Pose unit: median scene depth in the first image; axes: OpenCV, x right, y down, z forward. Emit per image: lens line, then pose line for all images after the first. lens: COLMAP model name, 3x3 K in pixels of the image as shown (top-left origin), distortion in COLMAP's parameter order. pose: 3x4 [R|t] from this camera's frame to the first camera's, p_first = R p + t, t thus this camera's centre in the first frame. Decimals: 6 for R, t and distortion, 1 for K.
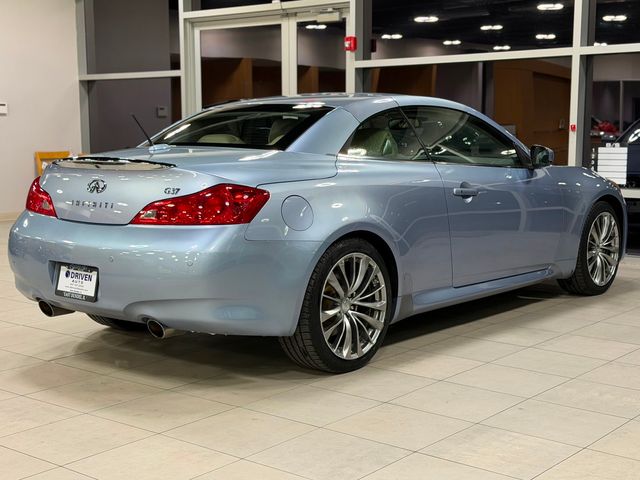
lens RADIAL K [[960.2, 0, 313.7], [0, 960.2, 239.9], [0, 0, 1]] dist [0.181095, 0.000000]
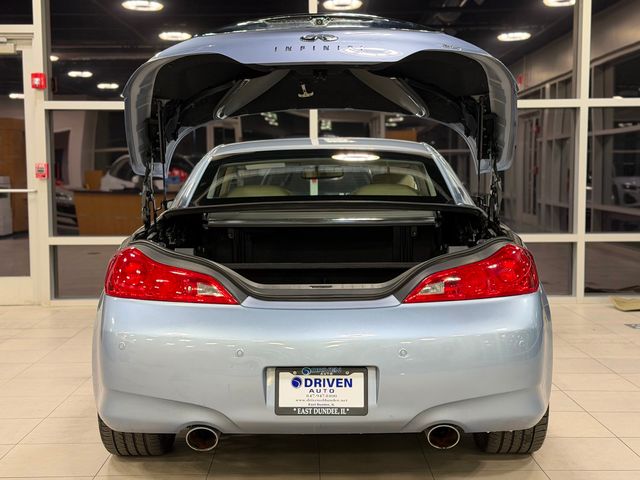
lens RADIAL K [[942.6, 0, 320.1], [0, 942.6, 238.1], [0, 0, 1]] dist [0.063718, 0.000000]
pose [[0.763334, -0.049467, 0.644108, -0.673122], [0.084138, 0.996184, -0.023207, -0.052120], [-0.640502, 0.071909, 0.764583, 0.448899]]
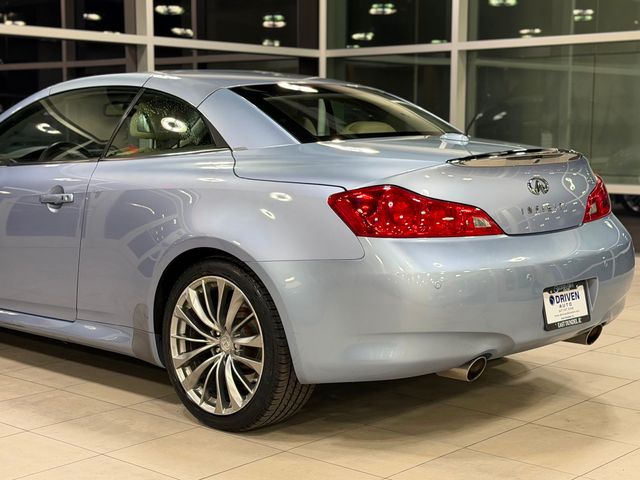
lens RADIAL K [[1088.6, 0, 317.9], [0, 1088.6, 238.2], [0, 0, 1]] dist [0.107195, 0.000000]
pose [[0.058793, -0.114155, 0.991722, -1.115291], [0.123688, 0.986618, 0.106235, -0.128745], [-0.990578, 0.116418, 0.072125, 1.105425]]
